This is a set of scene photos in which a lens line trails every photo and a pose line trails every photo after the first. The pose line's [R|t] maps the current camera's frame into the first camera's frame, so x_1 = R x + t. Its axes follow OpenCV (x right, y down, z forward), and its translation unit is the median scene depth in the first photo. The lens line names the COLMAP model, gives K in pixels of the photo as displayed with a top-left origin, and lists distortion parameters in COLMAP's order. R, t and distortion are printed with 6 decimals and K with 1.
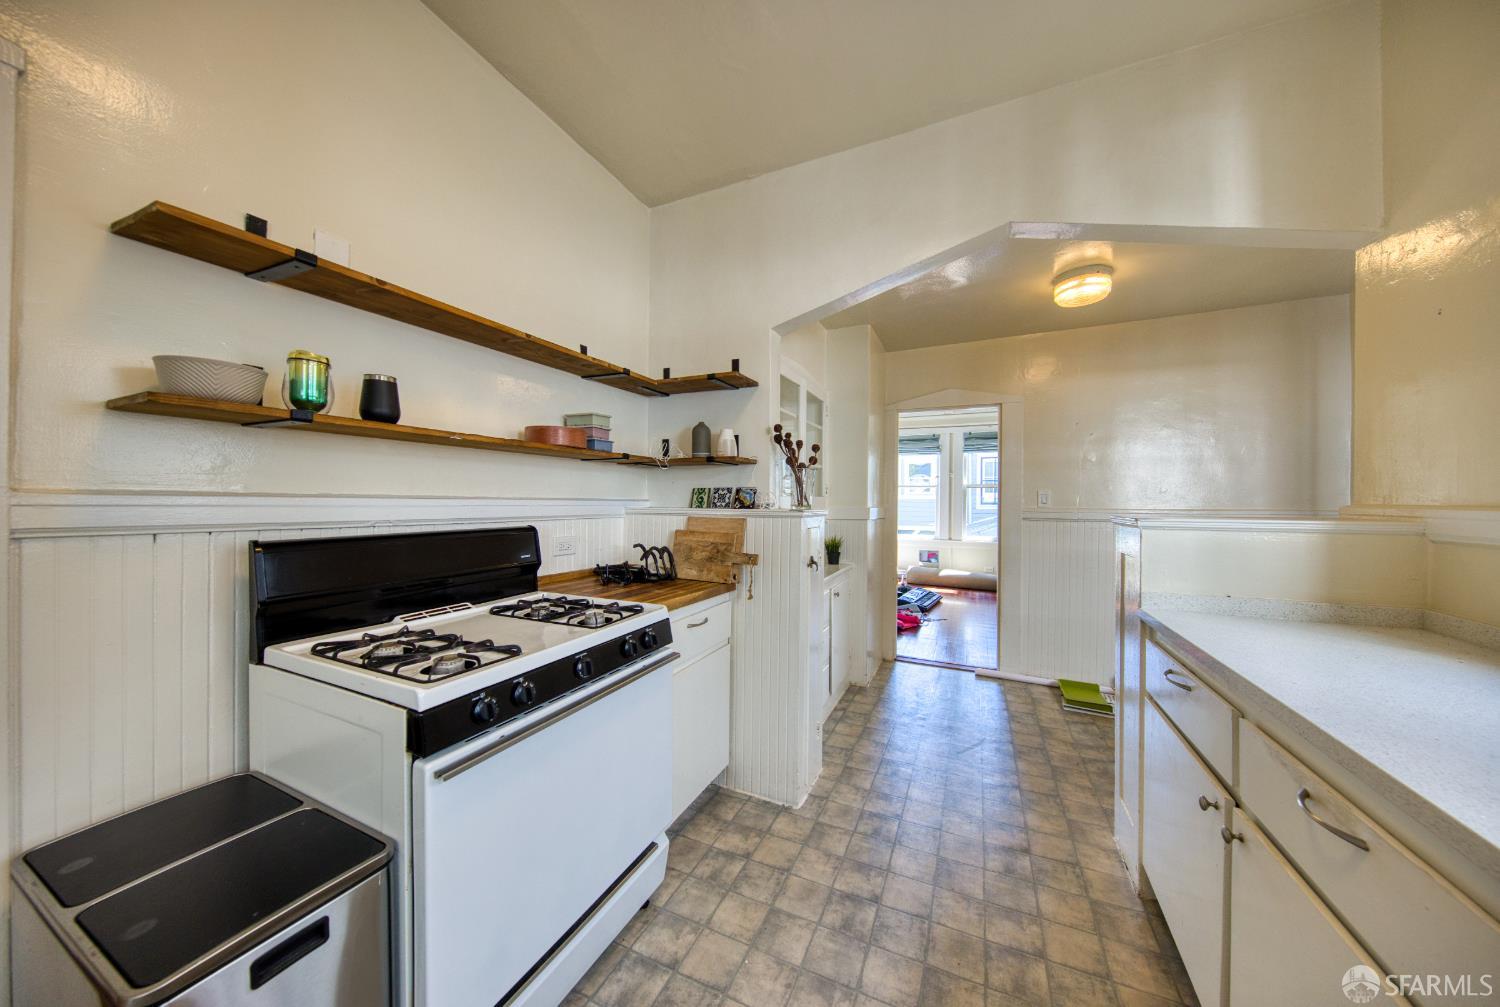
lens RADIAL K [[483.6, 0, 752.1], [0, 483.6, 503.9], [0, 0, 1]] dist [-0.000021, 0.000000]
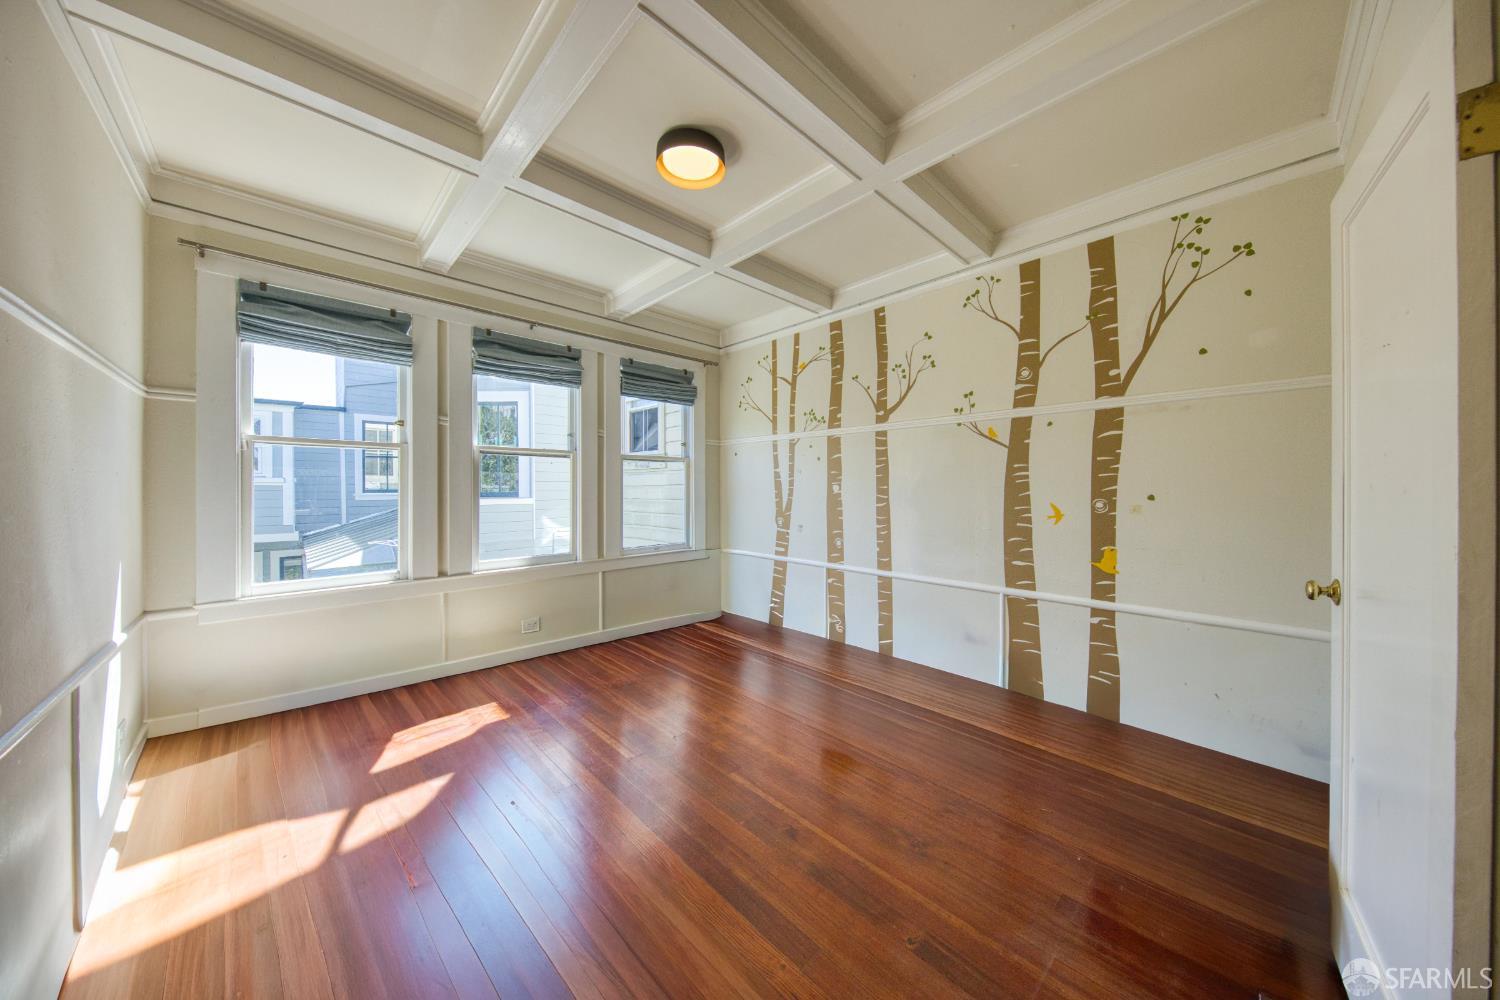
lens RADIAL K [[481.2, 0, 752.1], [0, 481.2, 496.0], [0, 0, 1]] dist [0.000522, 0.000009]
pose [[0.358015, -0.008501, 0.933677, 0.116893], [0.003297, 0.999964, 0.007840, 0.003758], [-0.933710, 0.000272, 0.358030, 0.597120]]
